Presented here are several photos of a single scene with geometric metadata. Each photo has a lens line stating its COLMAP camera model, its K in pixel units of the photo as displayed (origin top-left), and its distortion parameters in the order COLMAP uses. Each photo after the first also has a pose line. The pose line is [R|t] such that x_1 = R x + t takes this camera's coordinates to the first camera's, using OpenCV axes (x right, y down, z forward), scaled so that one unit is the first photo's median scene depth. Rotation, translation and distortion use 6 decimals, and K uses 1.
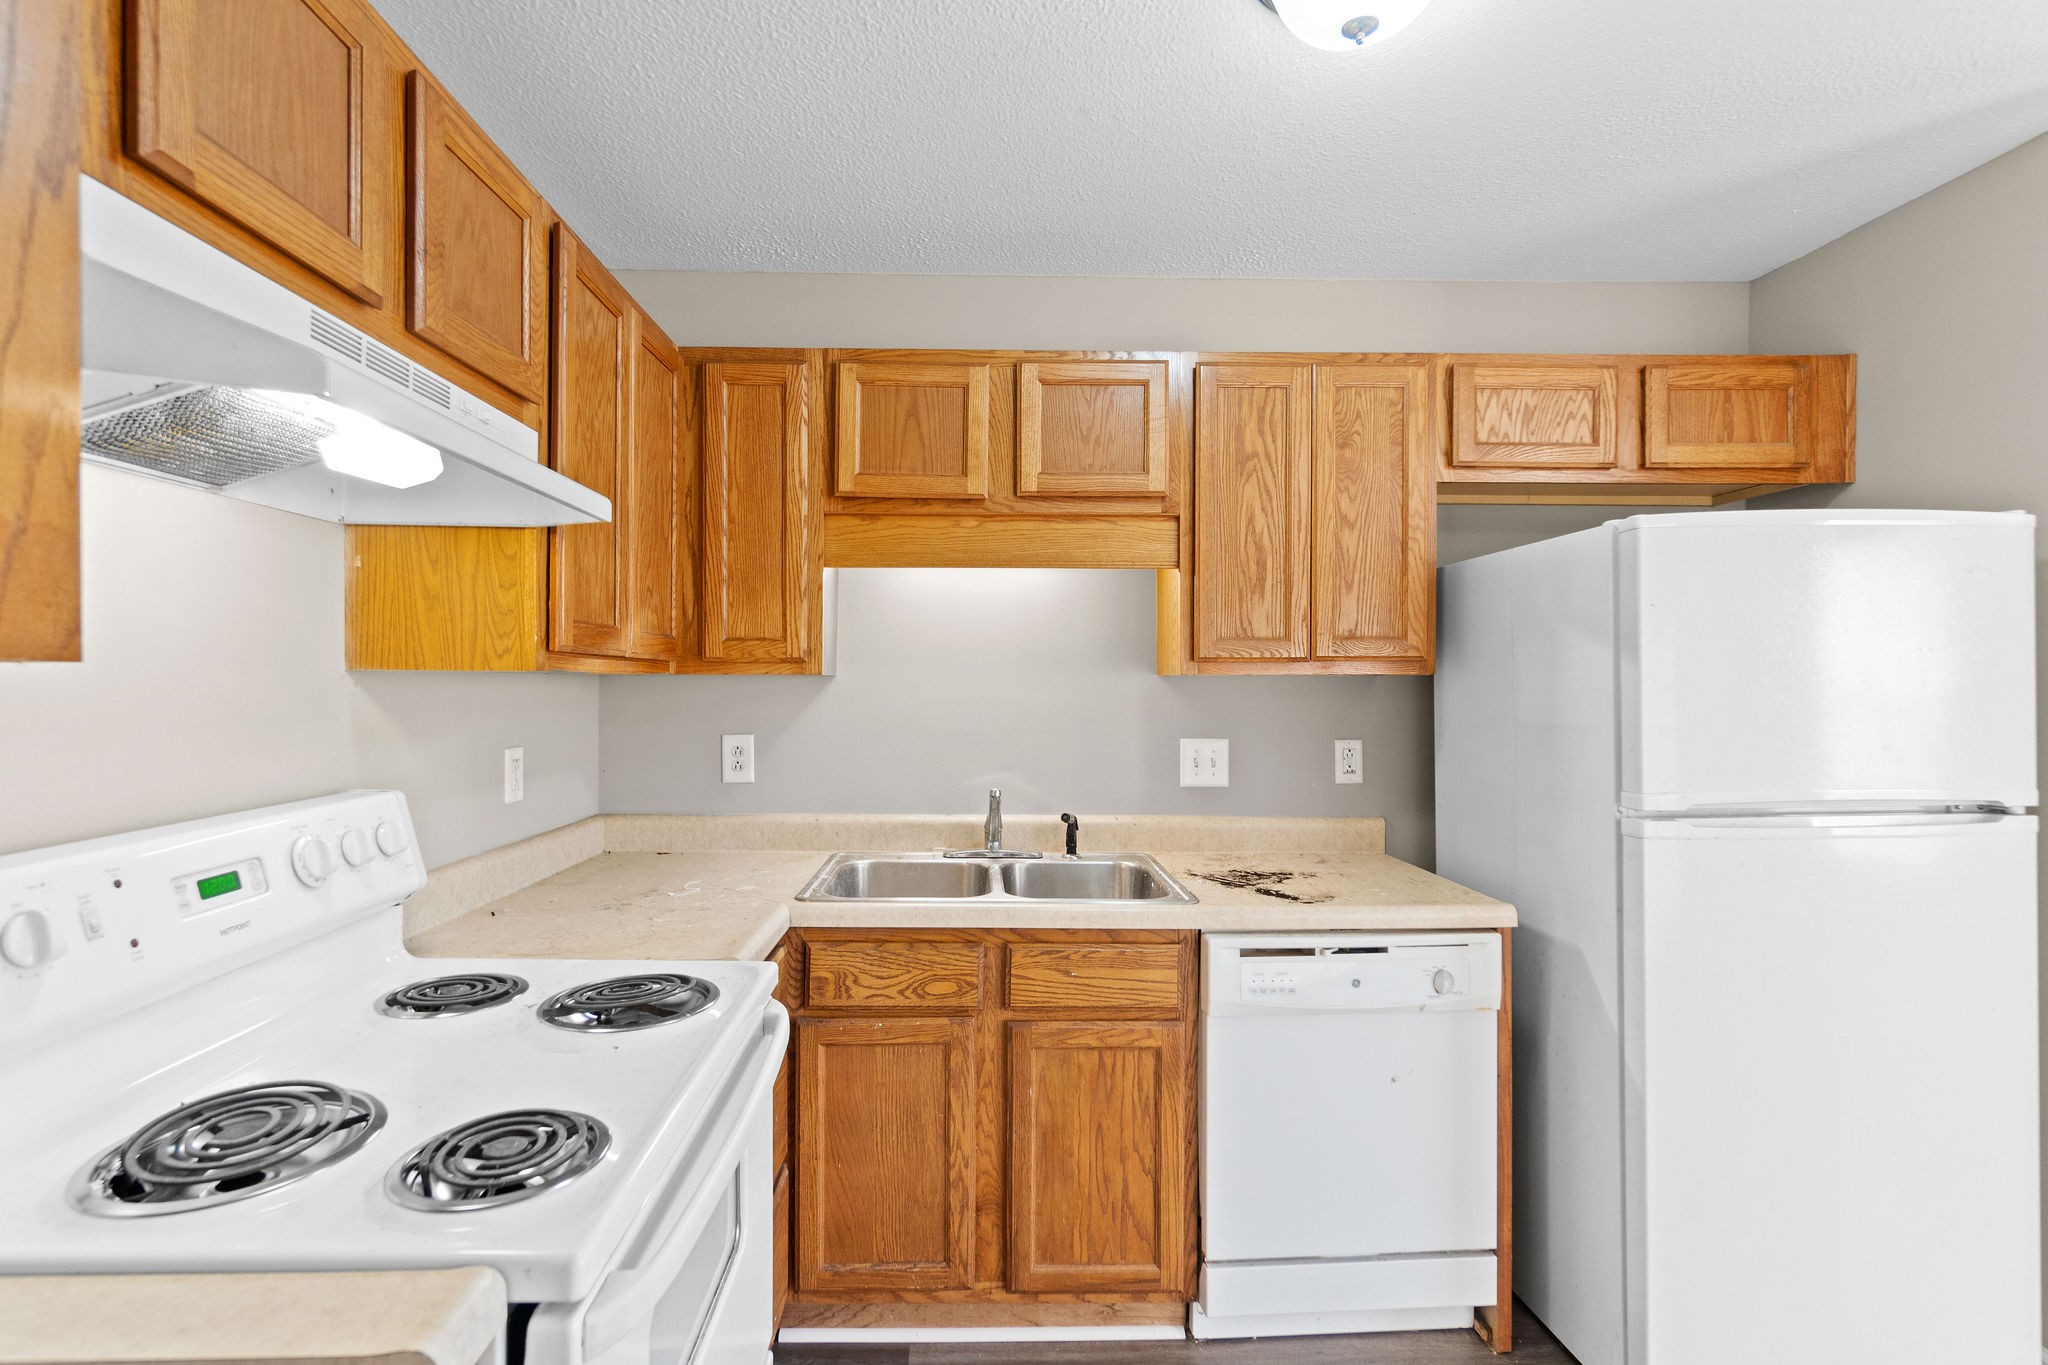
lens RADIAL K [[920.5, 0, 1008.7], [0, 920.5, 680.5], [0, 0, 1]] dist [-0.000069, -0.000021]
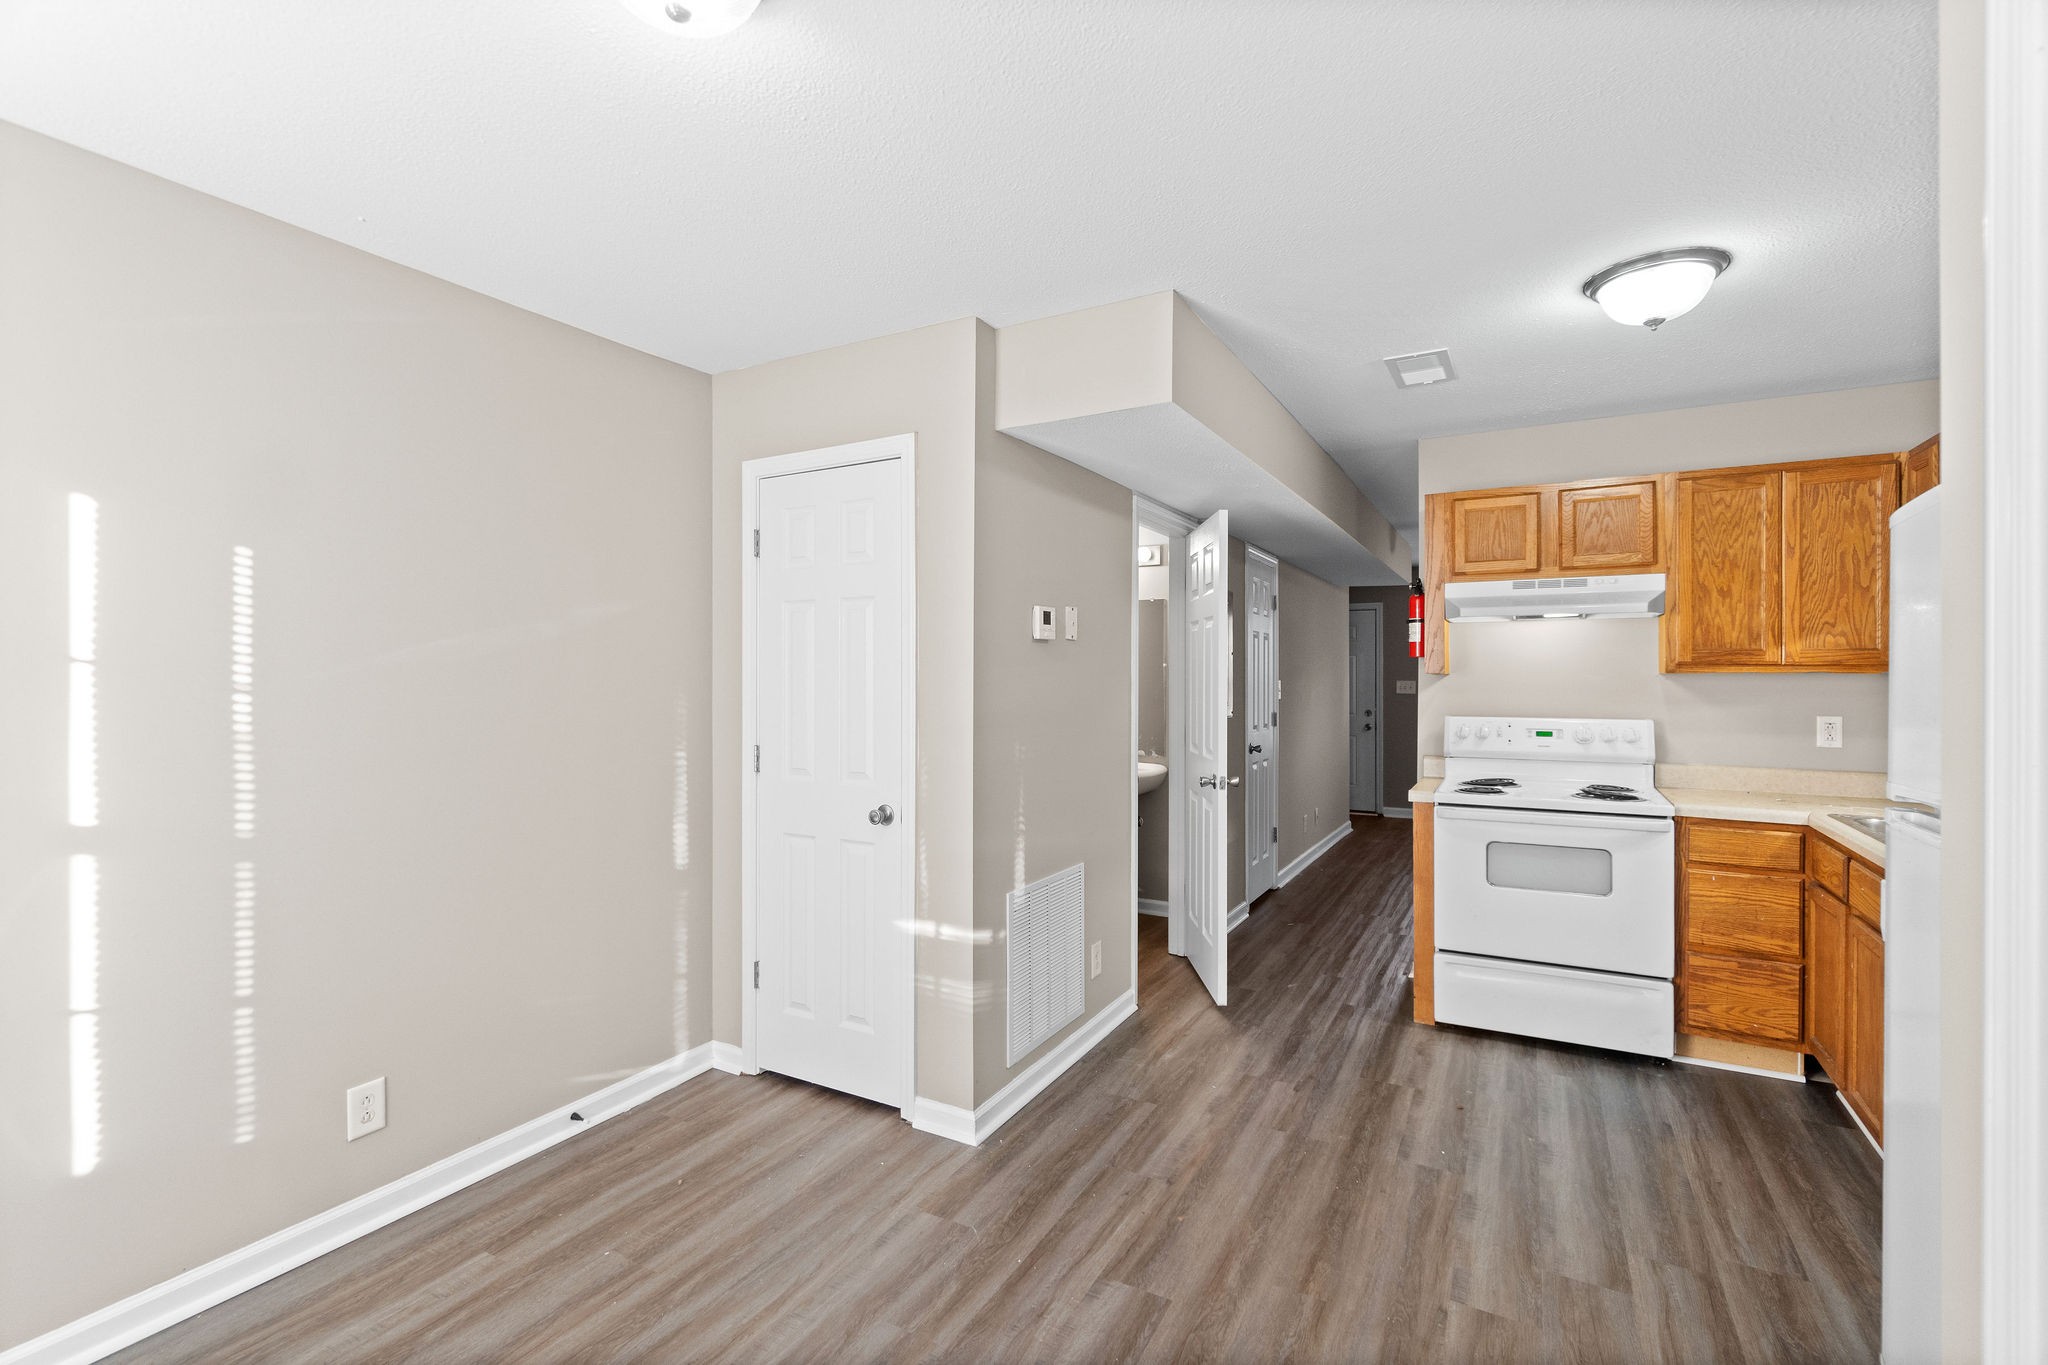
lens RADIAL K [[928.3, 0, 1036.9], [0, 928.3, 677.8], [0, 0, 1]] dist [-0.002656, -0.000285]
pose [[-0.489065, -0.002651, -0.872243, 1.608928], [-0.003494, 0.999993, -0.001080, 0.006750], [0.872240, 0.002520, -0.489071, 0.511865]]
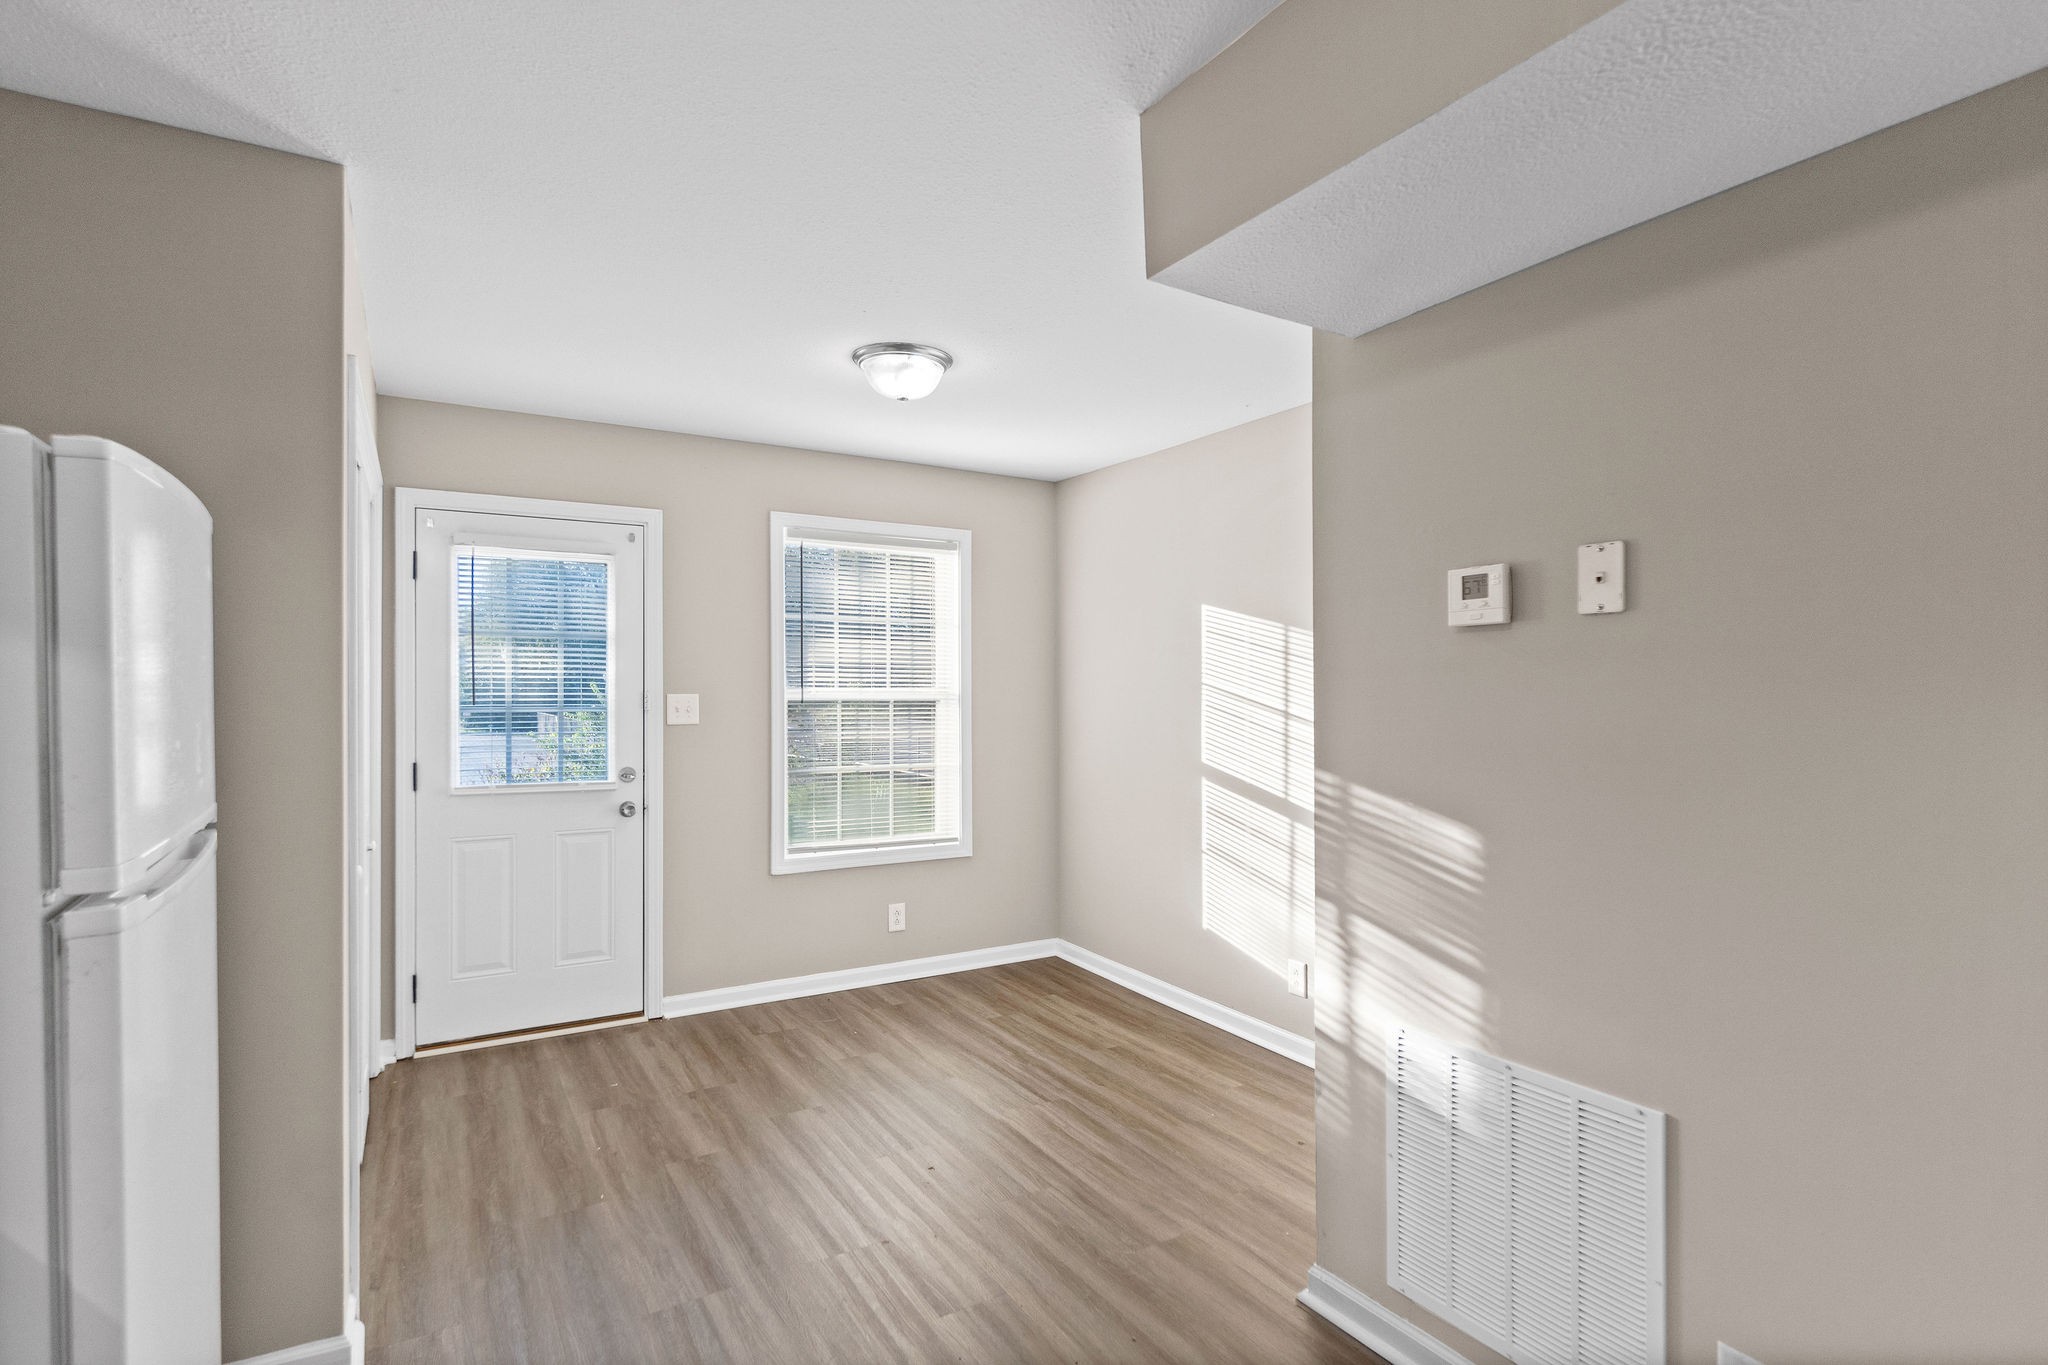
lens RADIAL K [[1016.8, 0, 1021.1], [0, 1016.8, 695.4], [0, 0, 1]] dist [-0.007830, -0.000159]
pose [[-0.489147, -0.006823, 0.872175, -0.195950], [0.003194, 0.999949, 0.009614, -0.003382], [-0.872195, 0.007488, -0.489100, 0.594091]]
